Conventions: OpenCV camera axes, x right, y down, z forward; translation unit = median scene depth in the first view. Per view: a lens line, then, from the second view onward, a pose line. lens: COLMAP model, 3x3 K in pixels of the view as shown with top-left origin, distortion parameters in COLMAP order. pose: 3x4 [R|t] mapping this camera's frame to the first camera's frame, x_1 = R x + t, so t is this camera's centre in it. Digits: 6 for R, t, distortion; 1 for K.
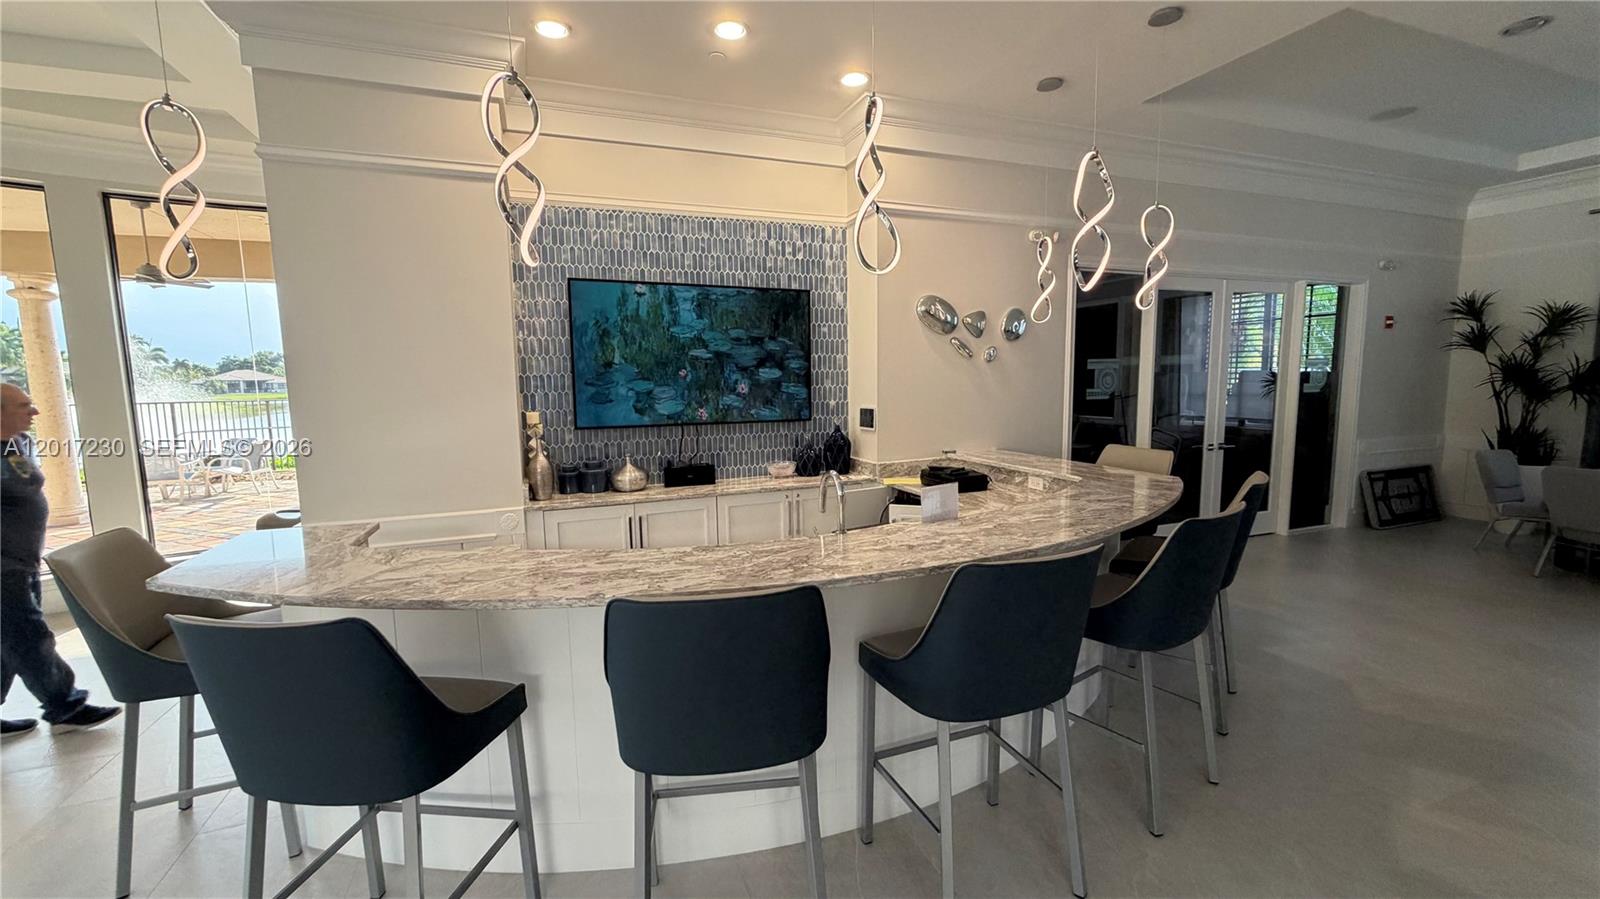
lens RADIAL K [[639.8, 0, 799.3], [0, 639.8, 451.4], [0, 0, 1]] dist [-0.000531, -0.000326]
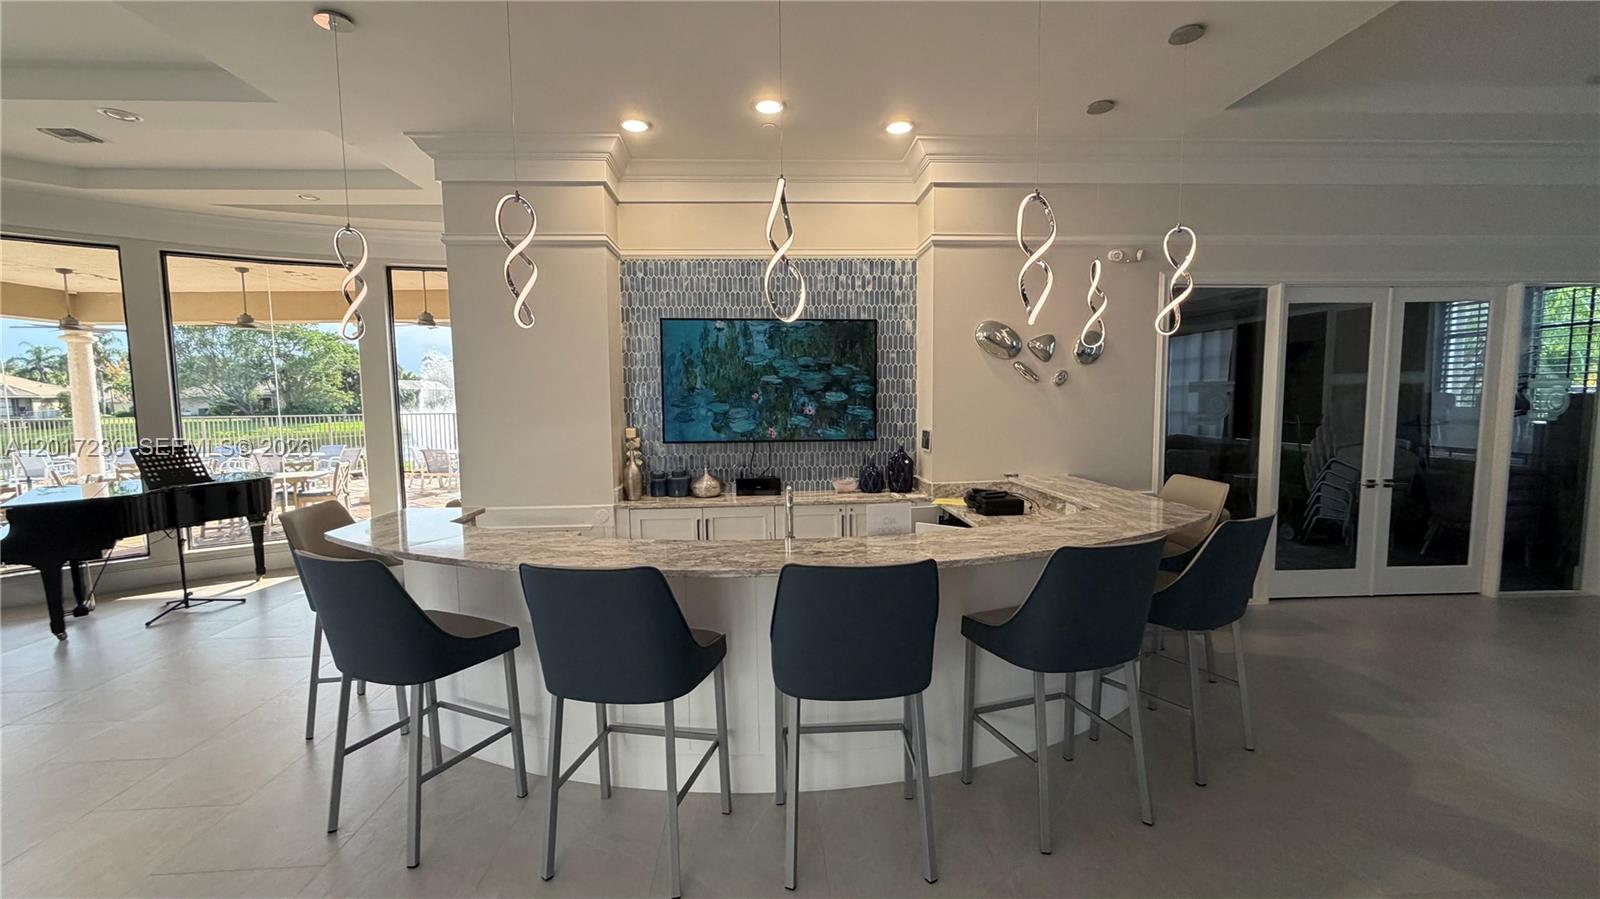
lens RADIAL K [[639.8, 0, 795.3], [0, 639.8, 450.9], [0, 0, 1]] dist [-0.000531, -0.000326]
pose [[0.950812, 0.030982, -0.308214, 0.236258], [-0.039138, 0.999027, -0.020315, -0.004811], [0.307285, 0.031379, 0.951100, -0.060091]]
